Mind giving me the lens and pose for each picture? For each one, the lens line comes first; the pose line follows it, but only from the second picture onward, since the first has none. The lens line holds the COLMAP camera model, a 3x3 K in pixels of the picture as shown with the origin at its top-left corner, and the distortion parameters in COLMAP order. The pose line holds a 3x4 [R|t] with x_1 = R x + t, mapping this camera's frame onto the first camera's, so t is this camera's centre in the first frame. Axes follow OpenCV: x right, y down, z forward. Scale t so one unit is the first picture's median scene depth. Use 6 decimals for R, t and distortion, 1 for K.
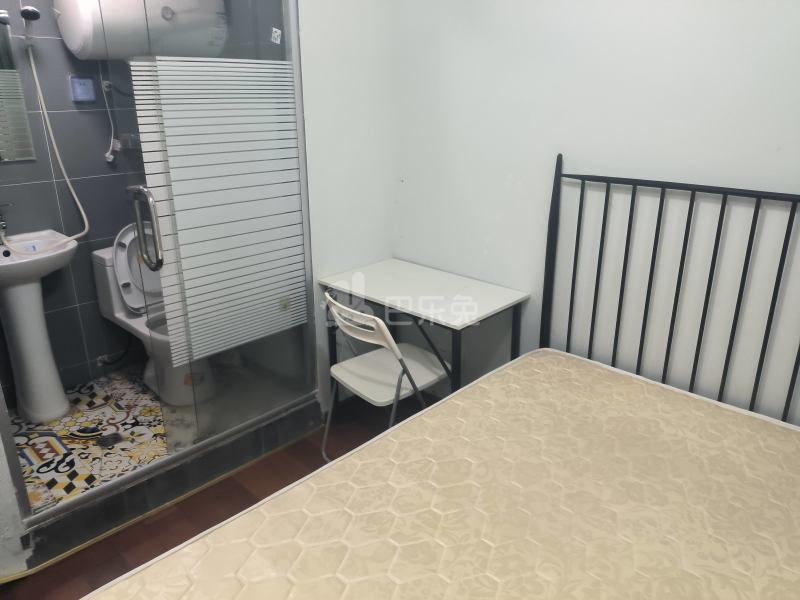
lens RADIAL K [[602.8, 0, 400.0], [0, 602.8, 300.0], [0, 0, 1]] dist [-0.004788, -0.006108]
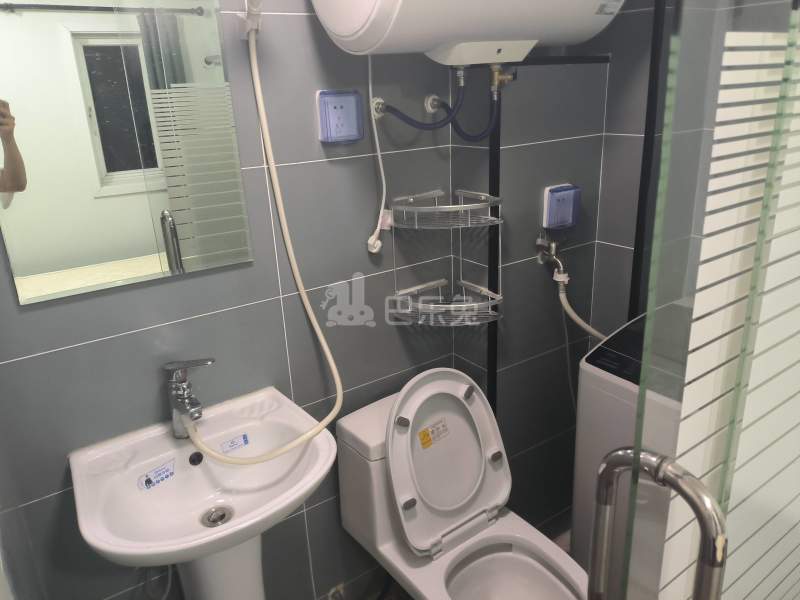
lens RADIAL K [[602.8, 0, 400.0], [0, 602.8, 300.0], [0, 0, 1]] dist [-0.004788, -0.006108]
pose [[0.983154, 0.022051, -0.181445, -0.376909], [-0.022618, 0.999744, -0.001054, -0.195055], [0.181375, 0.005141, 0.983400, 0.506360]]
